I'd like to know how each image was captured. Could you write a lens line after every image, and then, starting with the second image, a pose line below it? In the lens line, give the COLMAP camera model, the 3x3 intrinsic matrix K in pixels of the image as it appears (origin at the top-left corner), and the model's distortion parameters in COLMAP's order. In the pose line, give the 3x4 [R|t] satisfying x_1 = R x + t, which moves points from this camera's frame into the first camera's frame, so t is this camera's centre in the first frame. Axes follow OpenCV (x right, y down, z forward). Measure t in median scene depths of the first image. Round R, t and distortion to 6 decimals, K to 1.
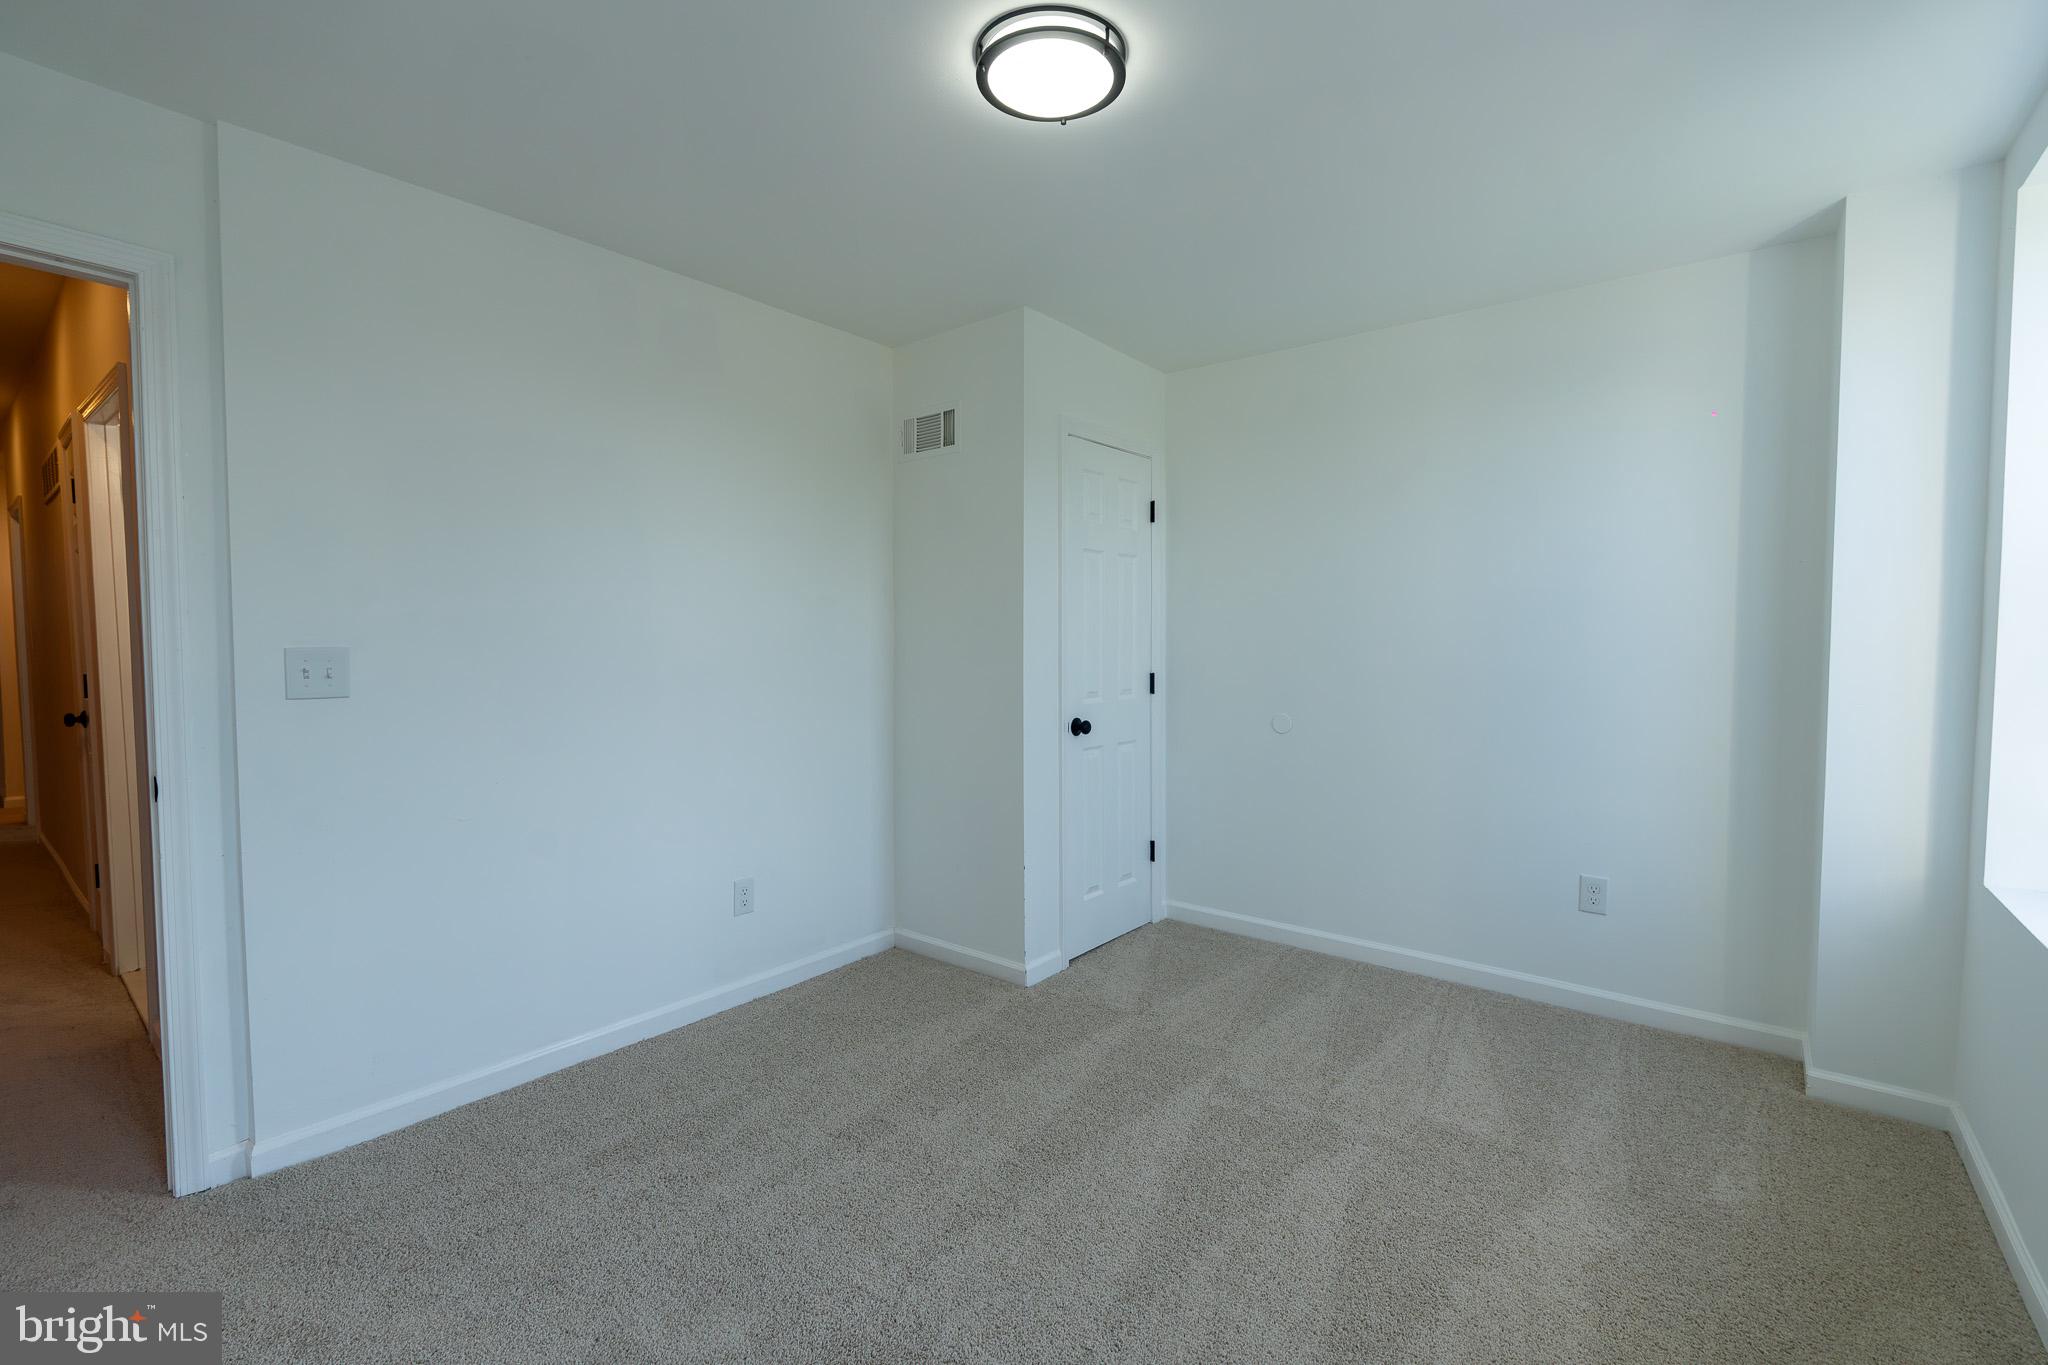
lens RADIAL K [[899.5, 0, 1021.1], [0, 899.5, 679.5], [0, 0, 1]] dist [0.001007, 0.000012]
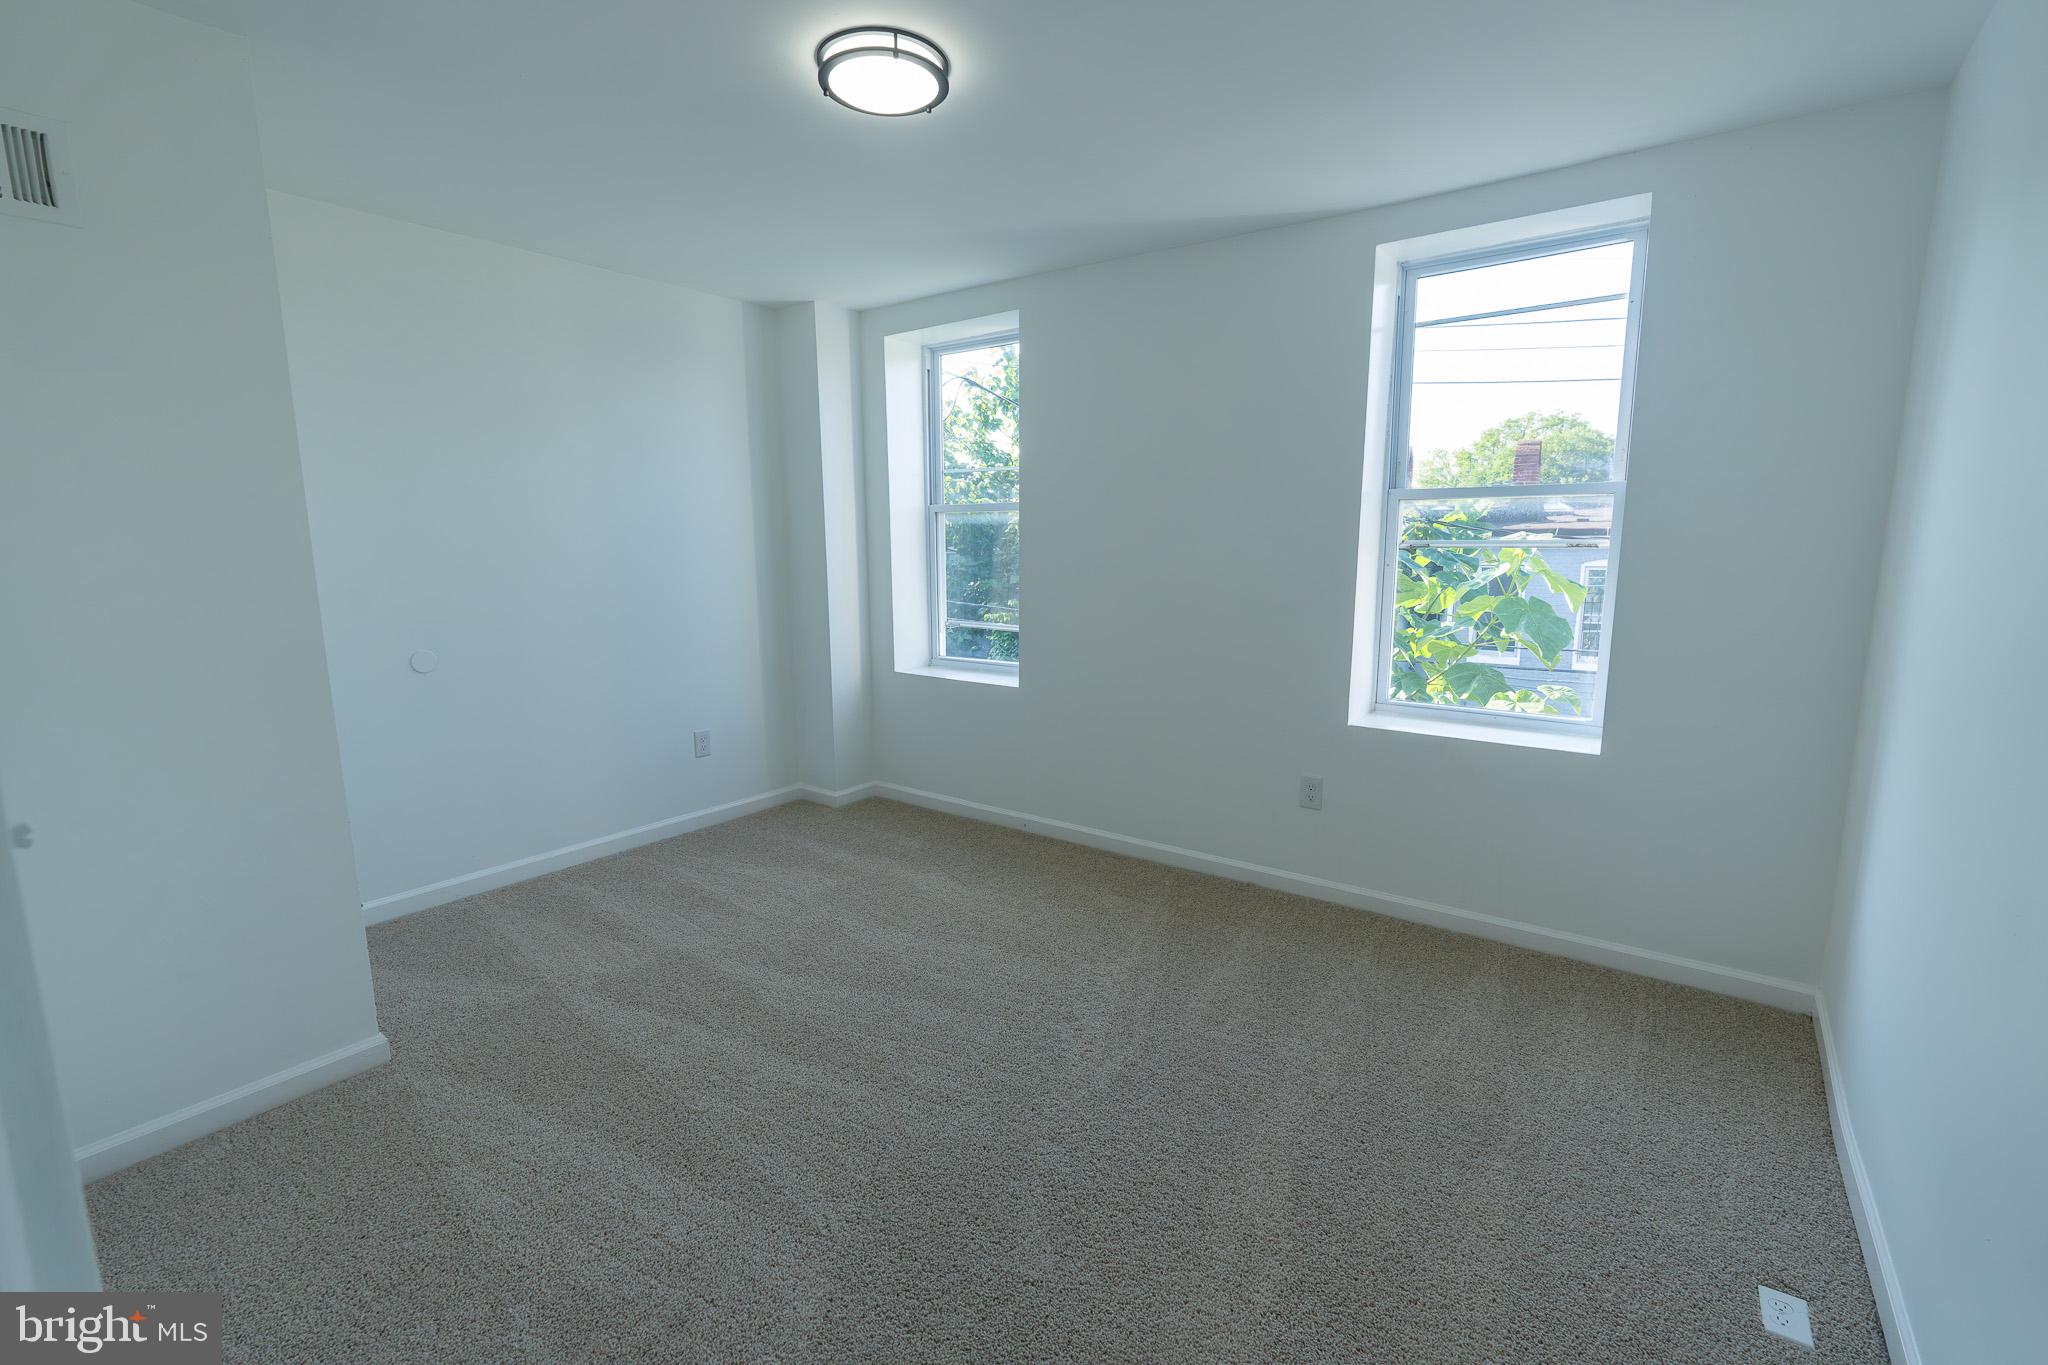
lens RADIAL K [[899.5, 0, 1021.3], [0, 899.5, 686.6], [0, 0, 1]] dist [0.001007, 0.000012]
pose [[-0.038542, -0.159073, 0.986514, -0.768349], [0.053210, 0.985520, 0.160992, -0.045608], [-0.997839, 0.058698, -0.029519, 0.569337]]
